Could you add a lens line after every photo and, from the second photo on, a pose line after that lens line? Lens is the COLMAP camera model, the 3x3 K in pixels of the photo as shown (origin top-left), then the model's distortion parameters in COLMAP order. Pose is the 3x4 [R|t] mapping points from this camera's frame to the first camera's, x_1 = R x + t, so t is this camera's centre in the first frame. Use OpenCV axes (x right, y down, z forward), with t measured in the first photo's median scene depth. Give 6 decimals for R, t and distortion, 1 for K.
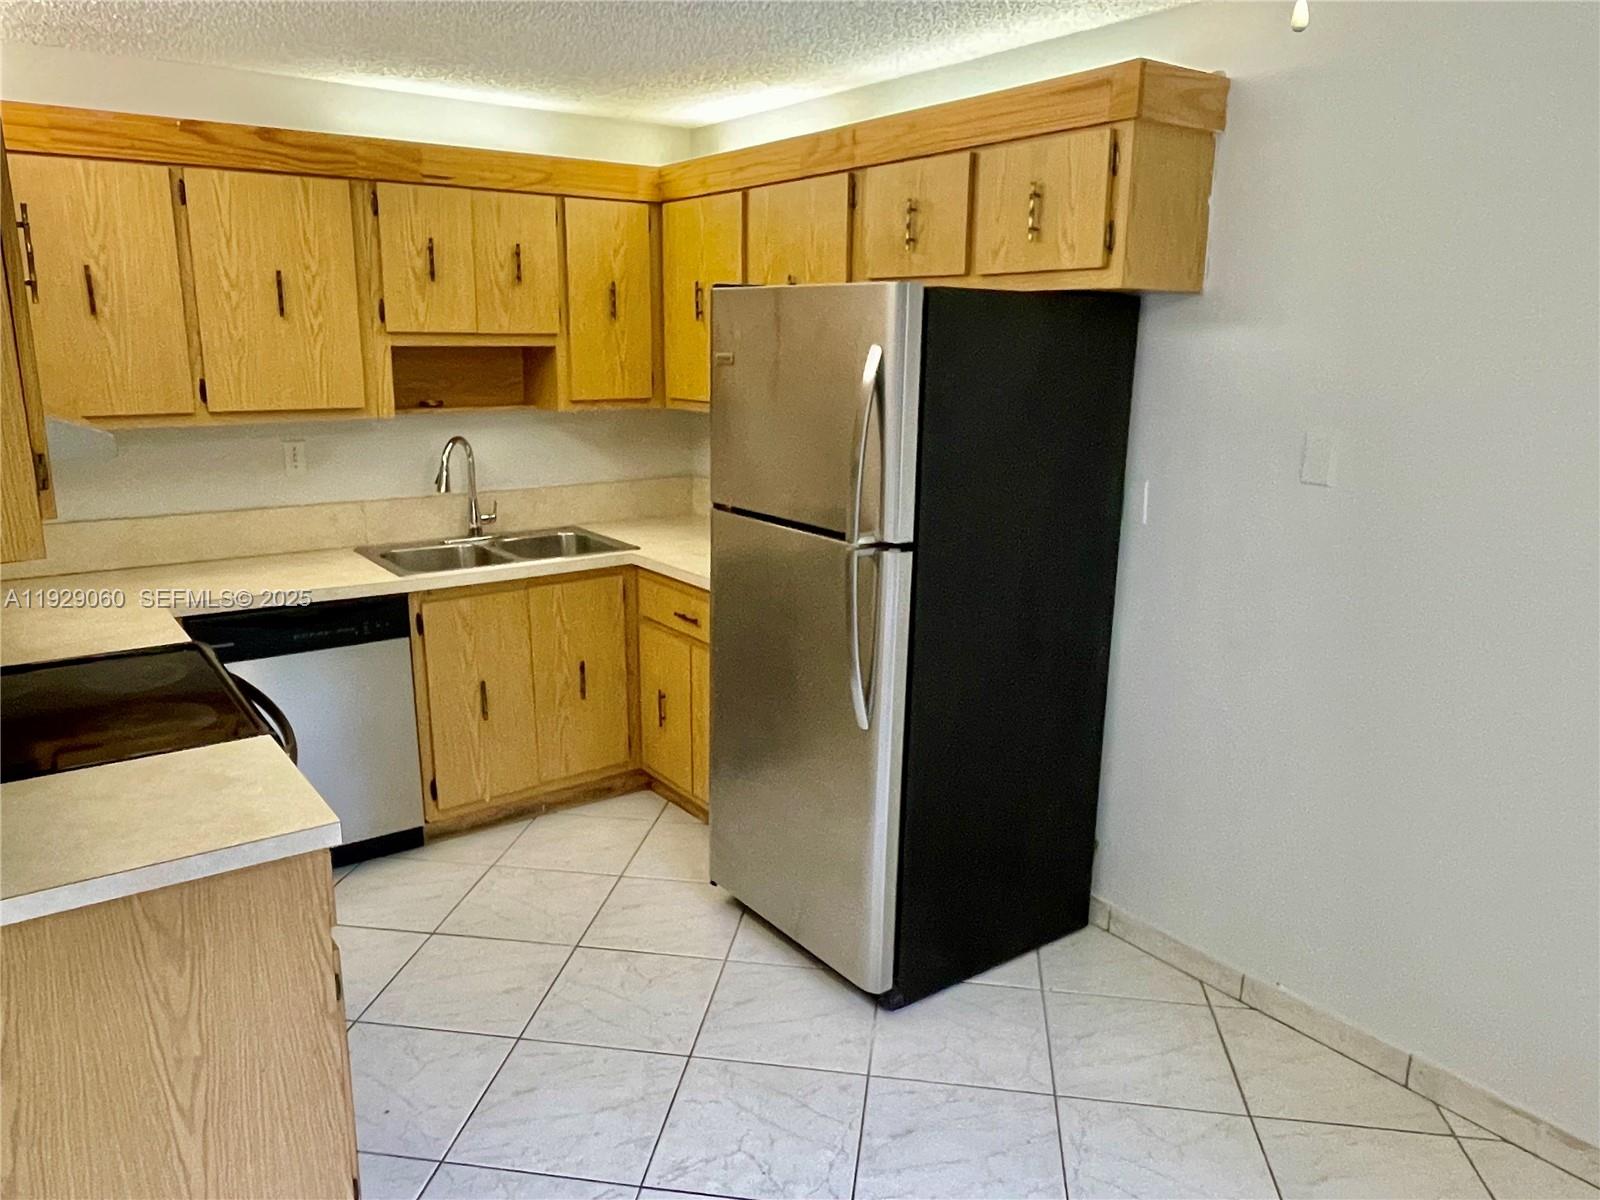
lens RADIAL K [[1138.5, 0, 793.8], [0, 1138.5, 588.3], [0, 0, 1]] dist [0.000434, -0.001883]
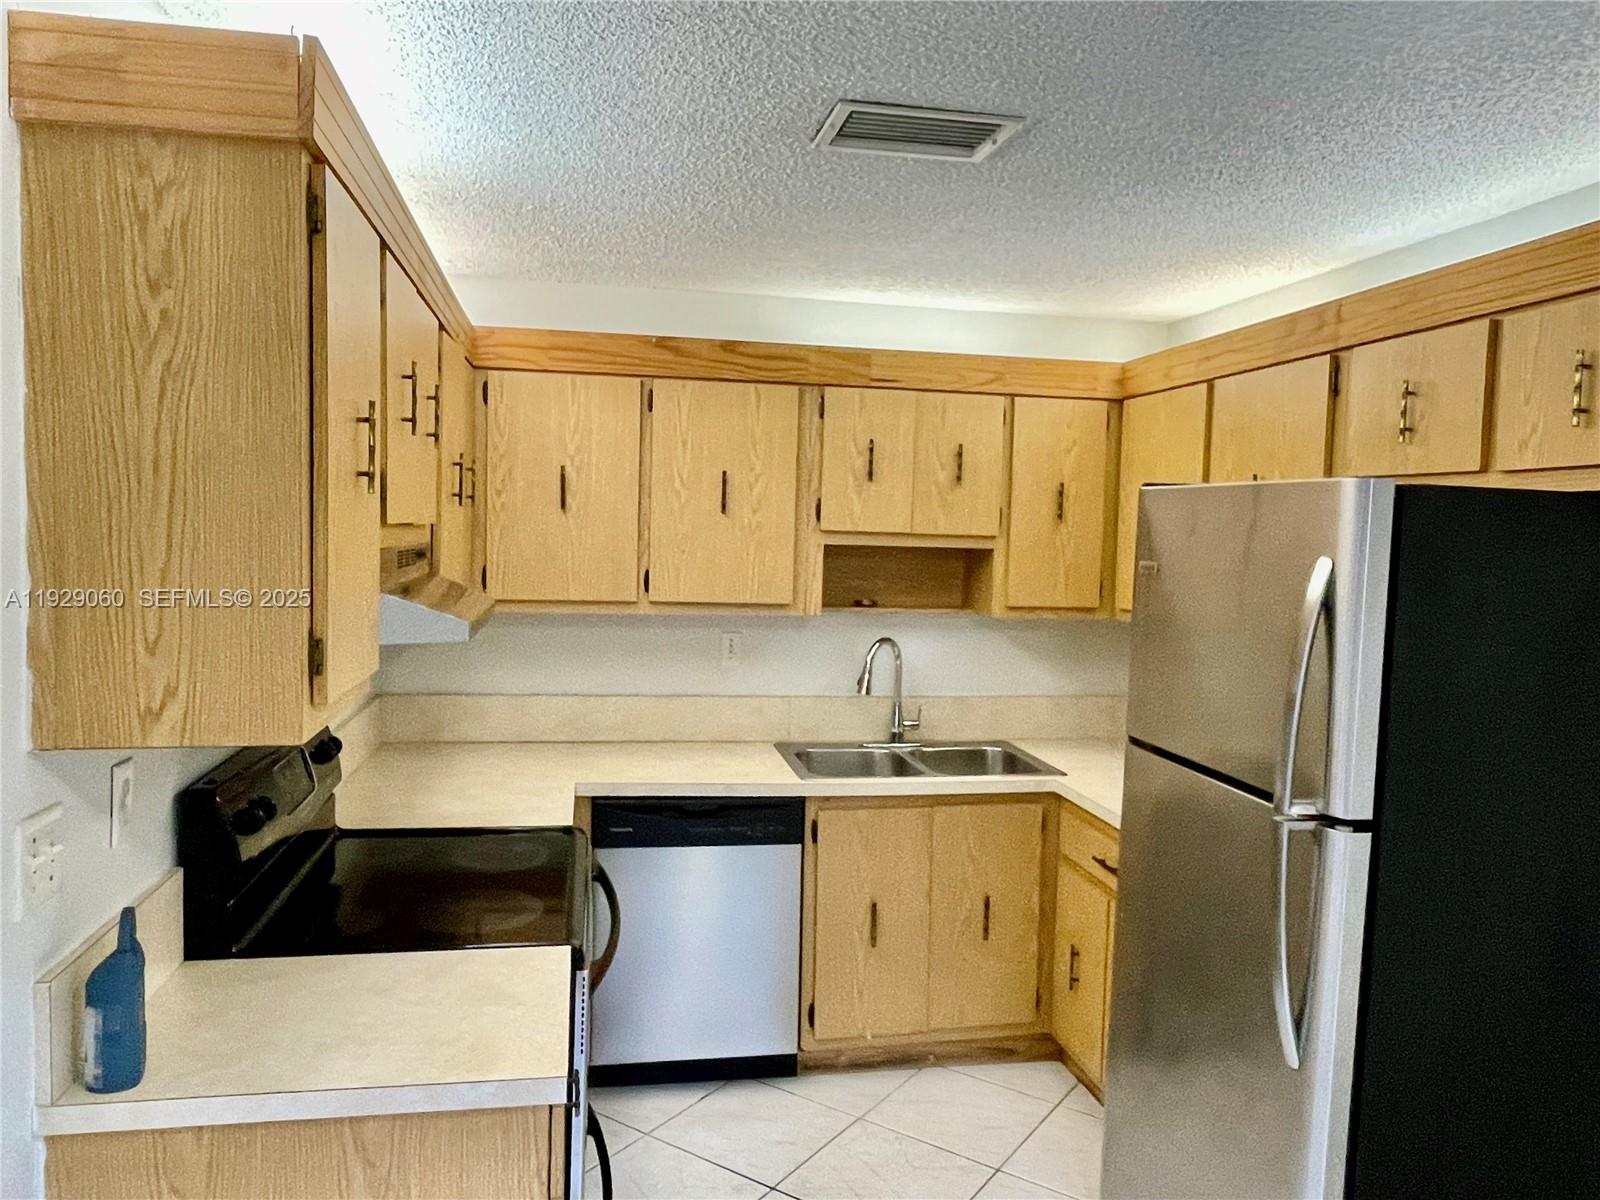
lens RADIAL K [[1138.5, 0, 793.8], [0, 1138.5, 588.3], [0, 0, 1]] dist [0.000434, -0.001883]
pose [[0.900527, 0.041405, -0.432825, 0.055015], [-0.116104, 0.982208, -0.147603, -0.024681], [0.419012, 0.183173, 0.889312, 0.109971]]
